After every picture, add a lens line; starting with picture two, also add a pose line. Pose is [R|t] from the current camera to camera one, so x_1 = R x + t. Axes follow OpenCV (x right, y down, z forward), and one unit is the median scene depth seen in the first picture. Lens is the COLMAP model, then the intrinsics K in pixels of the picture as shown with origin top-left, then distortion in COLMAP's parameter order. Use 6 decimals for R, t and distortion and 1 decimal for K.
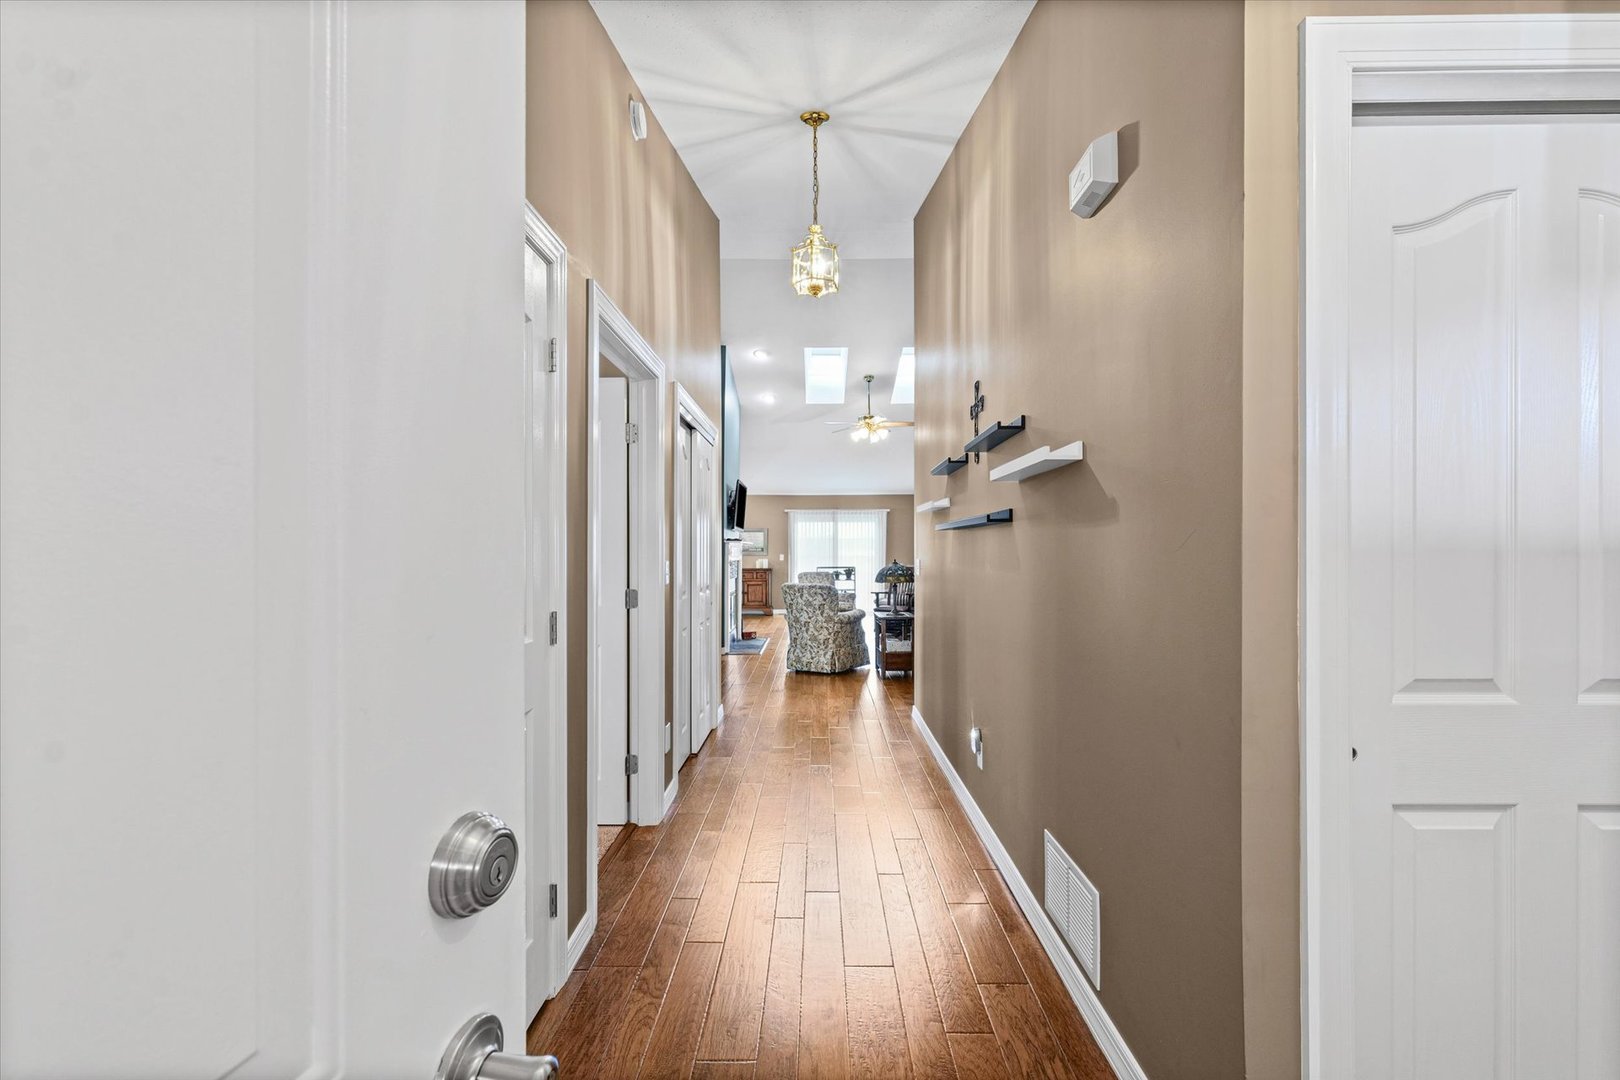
lens RADIAL K [[675.9, 0, 808.2], [0, 675.9, 547.1], [0, 0, 1]] dist [-0.000900, 0.001020]
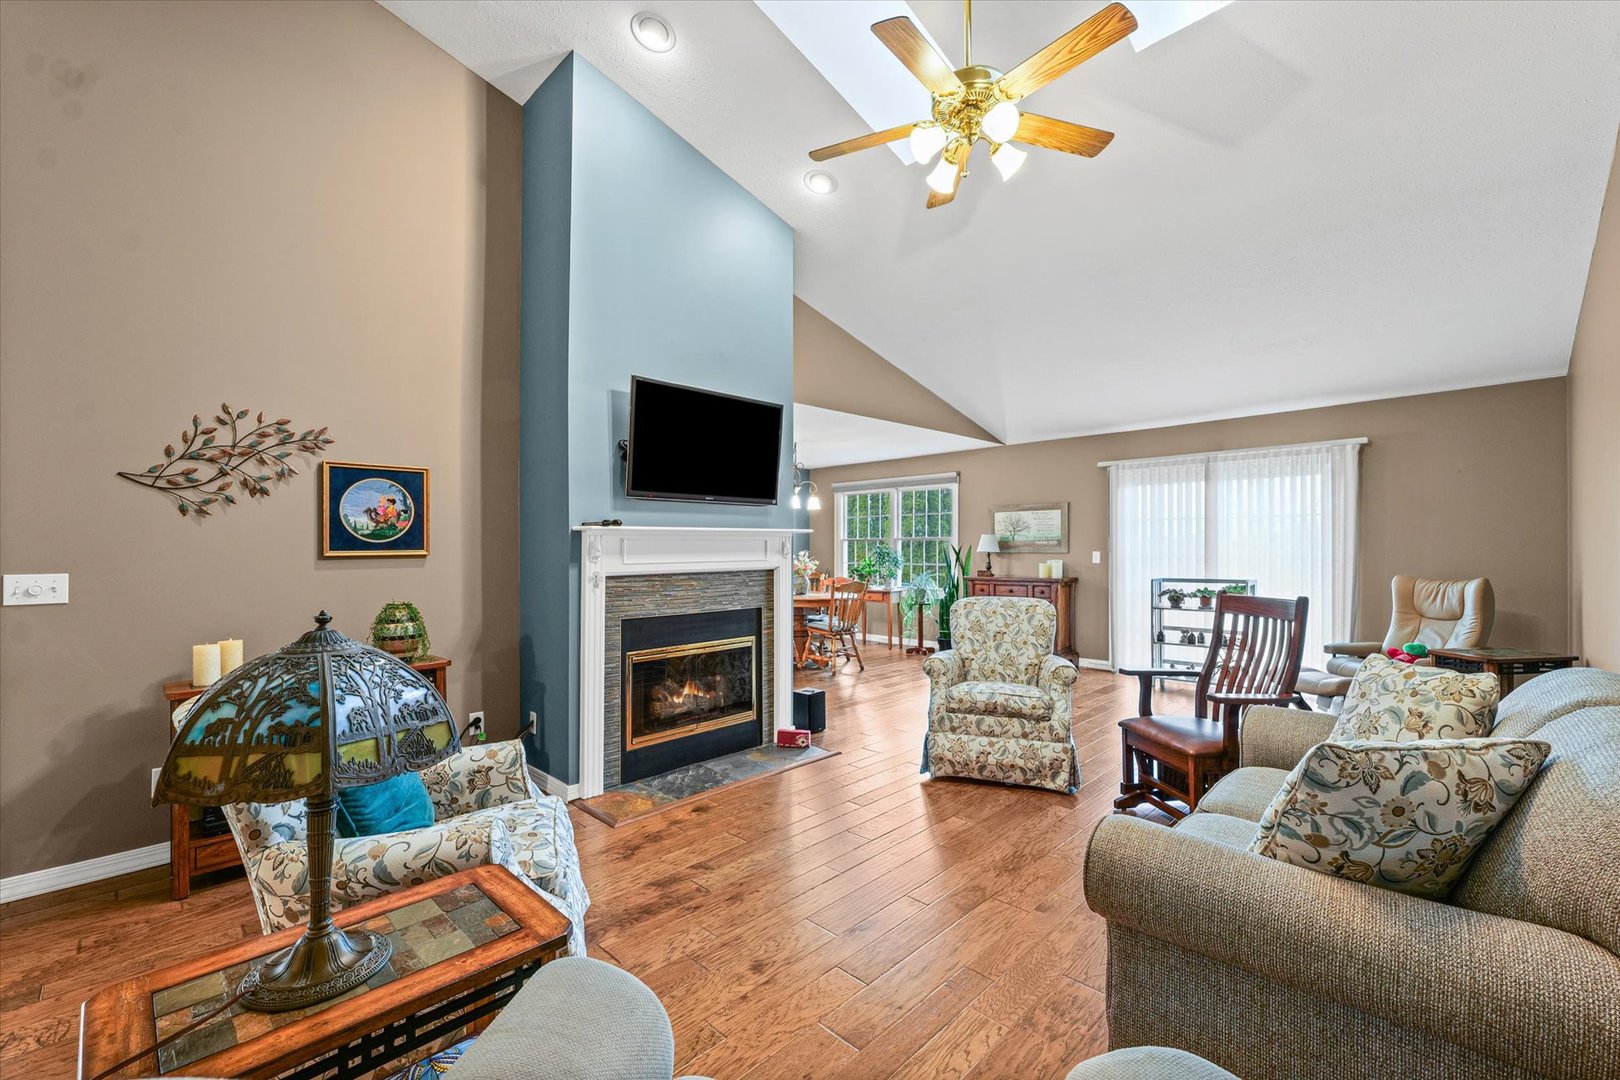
lens RADIAL K [[675.9, 0, 798.7], [0, 675.9, 562.7], [0, 0, 1]] dist [-0.000900, 0.001020]
pose [[0.714690, 0.014938, -0.699282, 0.159807], [0.003519, 0.999682, 0.024951, 0.005620], [0.699433, -0.020293, 0.714410, 0.482457]]
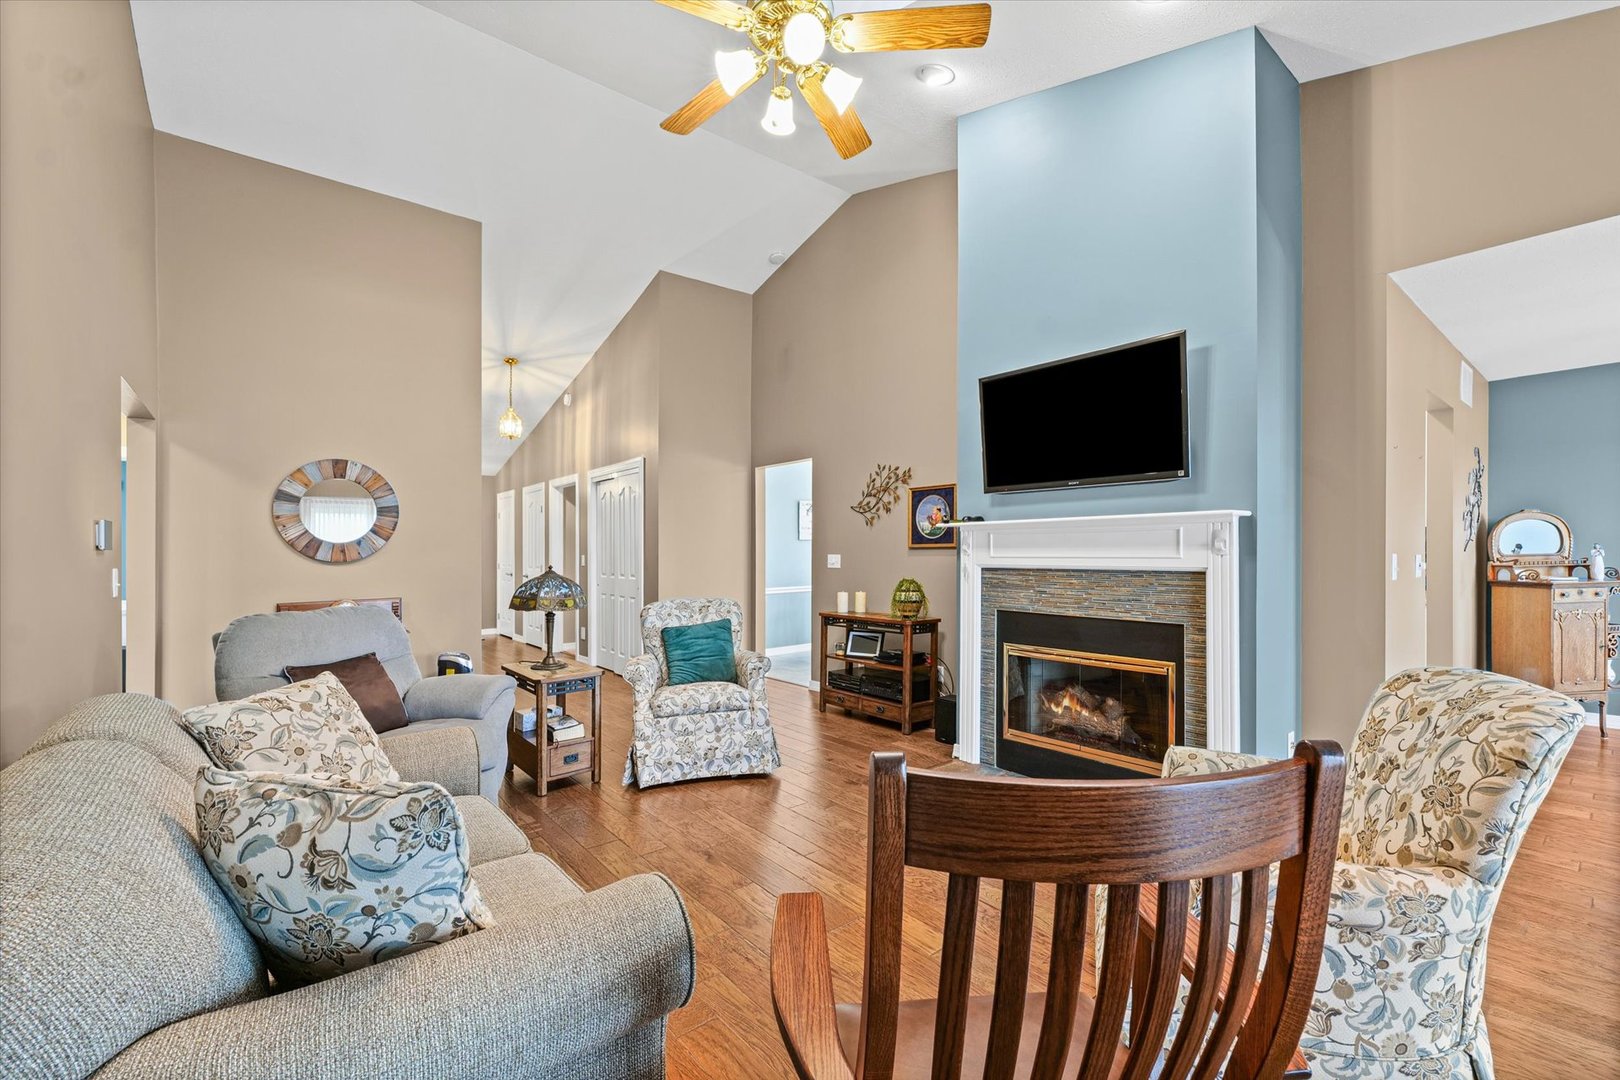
lens RADIAL K [[675.9, 0, 810.7], [0, 675.9, 556.1], [0, 0, 1]] dist [-0.000900, 0.001020]
pose [[-0.763130, 0.016640, -0.646030, 0.162701], [0.009787, 0.999851, 0.014193, 0.007460], [0.646170, 0.004508, -0.763180, 0.783111]]
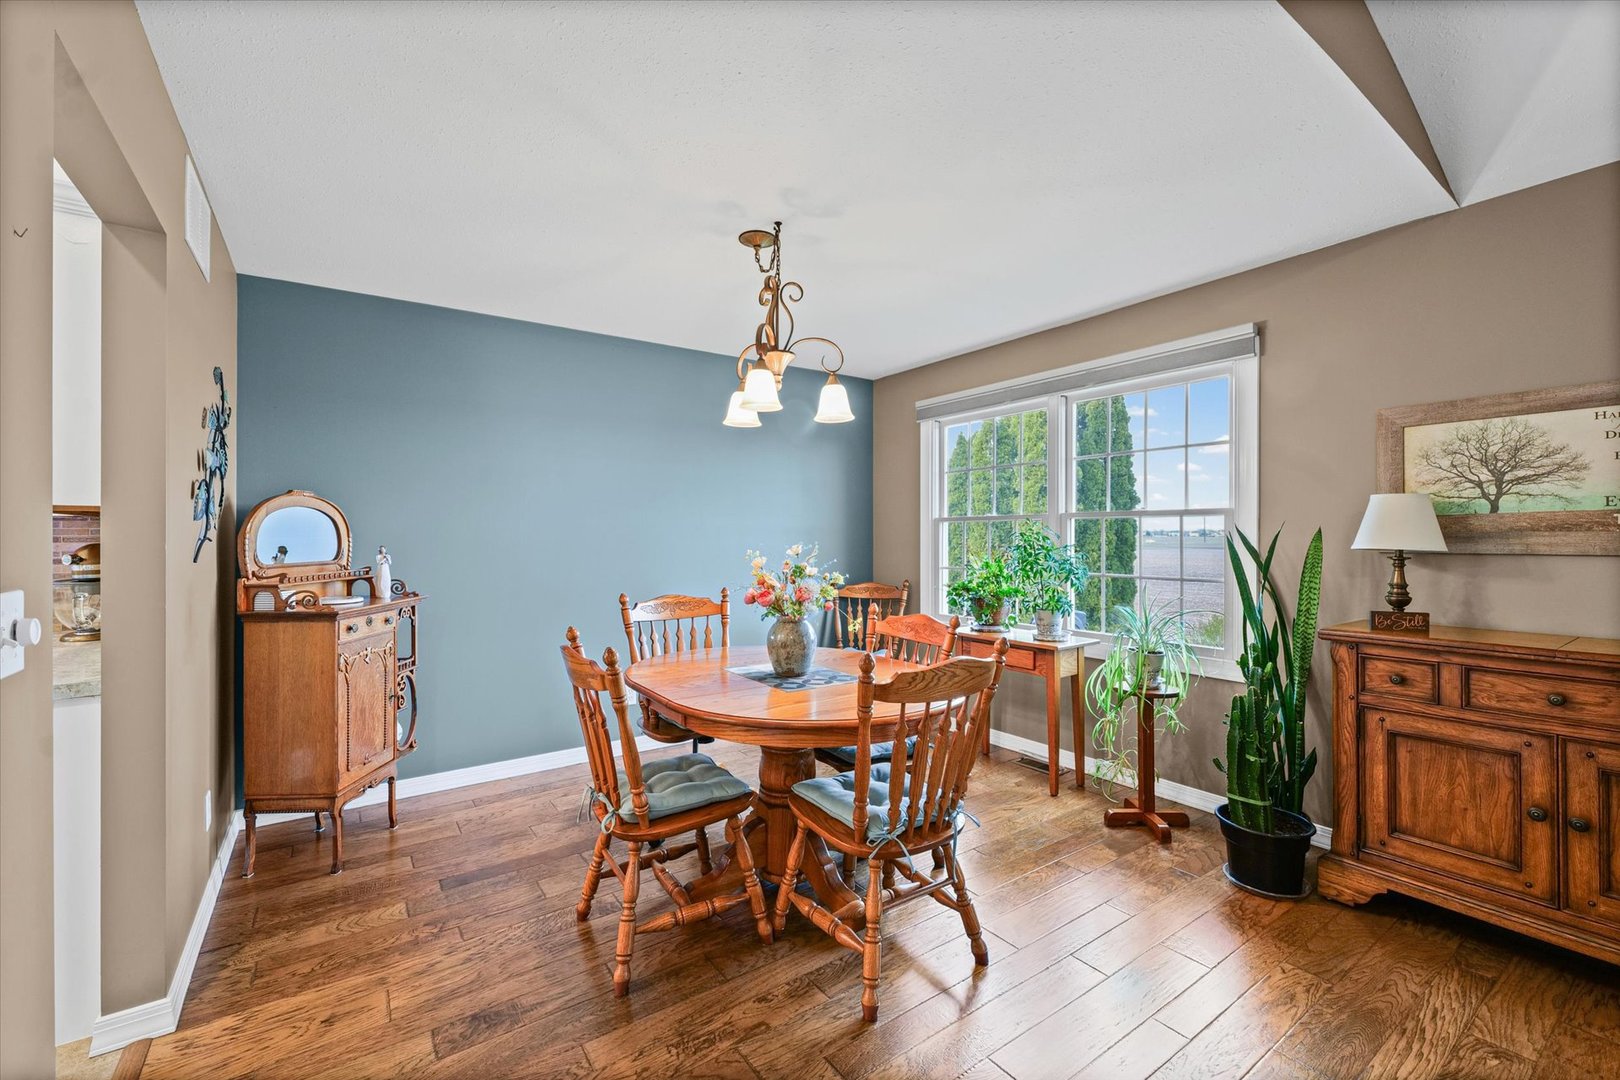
lens RADIAL K [[675.9, 0, 807.8], [0, 675.9, 534.8], [0, 0, 1]] dist [-0.000900, 0.001020]
pose [[0.587642, -0.007049, -0.809090, -0.064236], [0.003281, 0.999975, -0.006329, 0.007831], [0.809114, 0.001065, 0.587650, 0.762215]]
